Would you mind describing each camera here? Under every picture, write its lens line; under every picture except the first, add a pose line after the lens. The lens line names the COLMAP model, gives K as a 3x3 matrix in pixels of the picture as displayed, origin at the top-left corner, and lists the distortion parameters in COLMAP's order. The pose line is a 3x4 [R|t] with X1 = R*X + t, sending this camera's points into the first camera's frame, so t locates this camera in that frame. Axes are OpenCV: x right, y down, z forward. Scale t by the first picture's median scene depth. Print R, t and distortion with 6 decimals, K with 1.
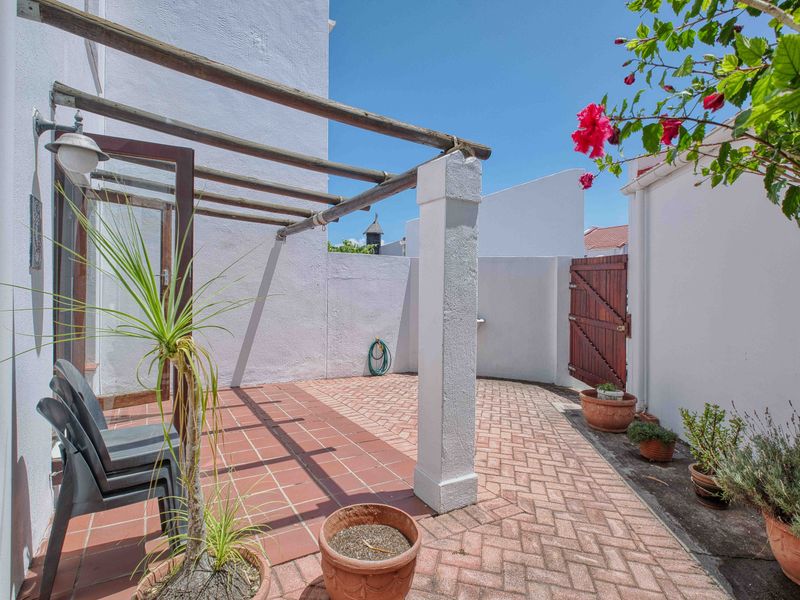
lens RADIAL K [[405.8, 0, 400.1], [0, 405.8, 297.6], [0, 0, 1]] dist [-0.000423, 0.001257]
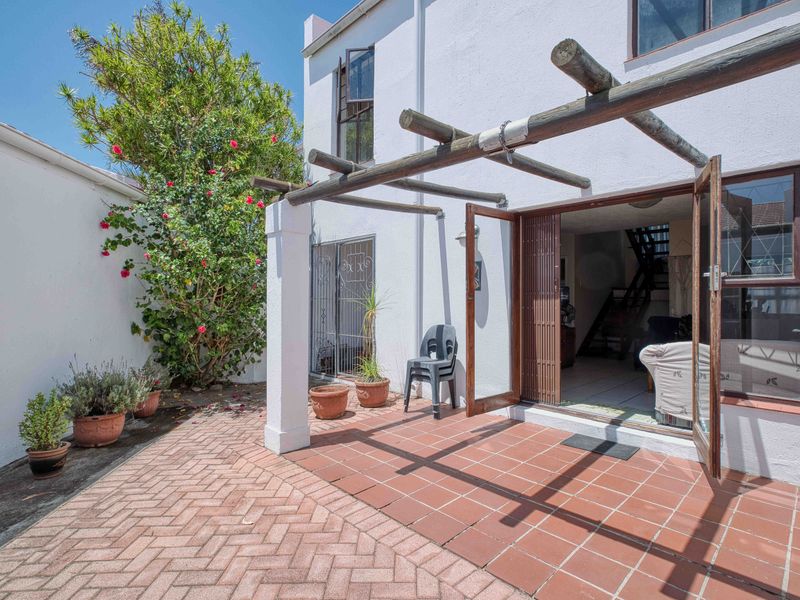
lens RADIAL K [[405.8, 0, 400.2], [0, 405.8, 298.8], [0, 0, 1]] dist [-0.000423, 0.001257]
pose [[-0.973530, -0.010749, -0.228306, 0.045310], [-0.011675, 0.999928, 0.002704, -0.014076], [0.228261, 0.005297, -0.973586, 1.984925]]
